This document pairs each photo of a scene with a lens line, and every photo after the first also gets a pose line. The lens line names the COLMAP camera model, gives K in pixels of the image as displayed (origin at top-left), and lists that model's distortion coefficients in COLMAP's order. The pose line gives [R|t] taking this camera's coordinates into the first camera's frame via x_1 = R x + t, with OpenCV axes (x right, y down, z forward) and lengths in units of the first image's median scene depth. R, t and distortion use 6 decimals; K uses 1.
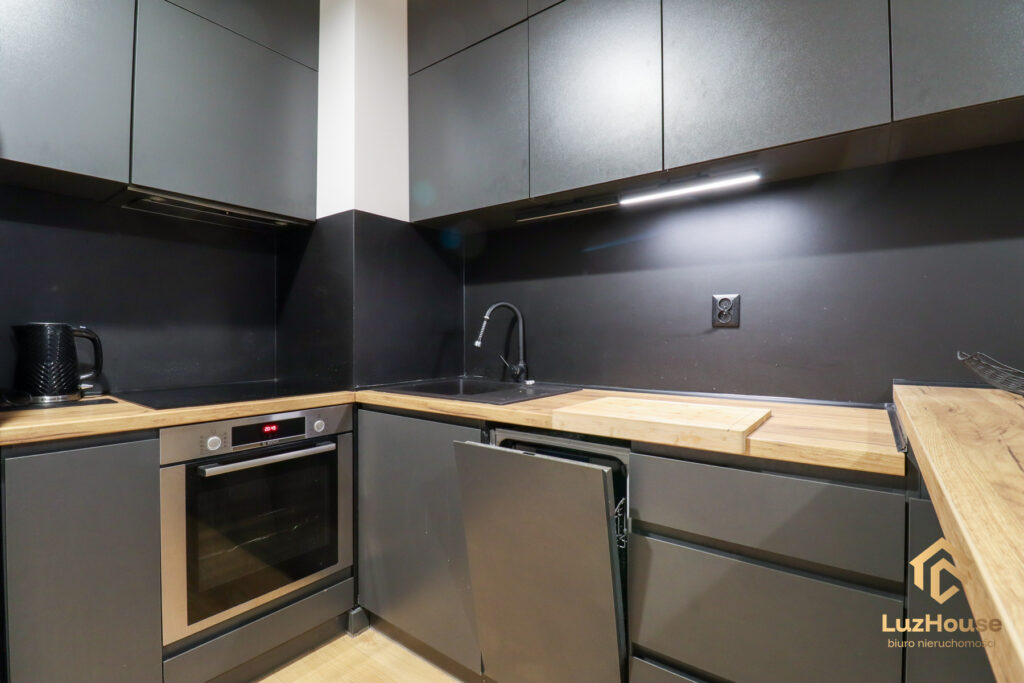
lens RADIAL K [[480.5, 0, 506.9], [0, 480.5, 332.4], [0, 0, 1]] dist [-0.012096, -0.008088]
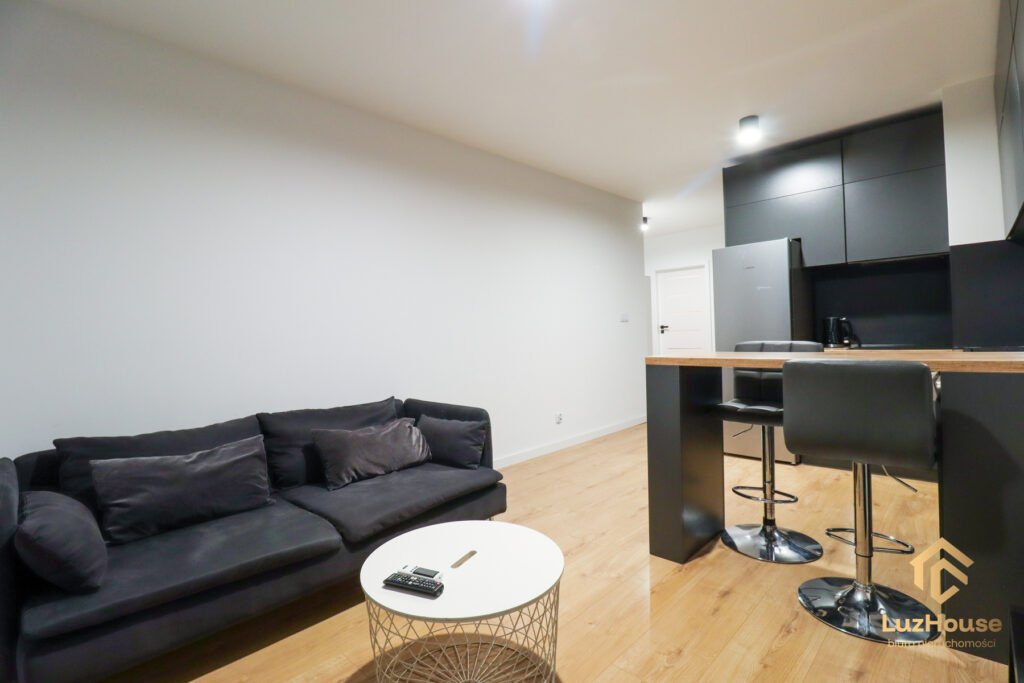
lens RADIAL K [[480.5, 0, 511.9], [0, 480.5, 333.5], [0, 0, 1]] dist [-0.012096, -0.008088]
pose [[-0.115066, 0.002259, -0.993355, 1.745650], [0.043618, 0.999044, -0.002780, -0.001325], [0.992400, -0.043648, -0.115054, -0.455179]]
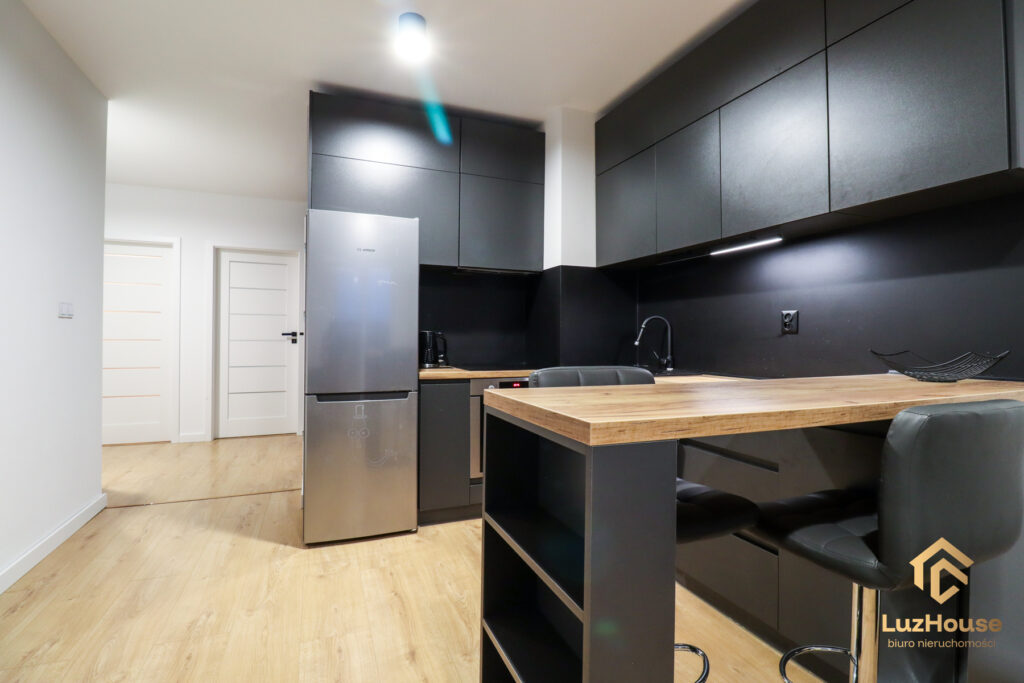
lens RADIAL K [[480.5, 0, 510.2], [0, 480.5, 341.0], [0, 0, 1]] dist [-0.012096, -0.008088]
pose [[0.862114, 0.008646, -0.506640, 0.455186], [-0.002054, 0.999906, 0.013568, -0.005175], [0.506710, -0.010656, 0.862051, -0.673042]]
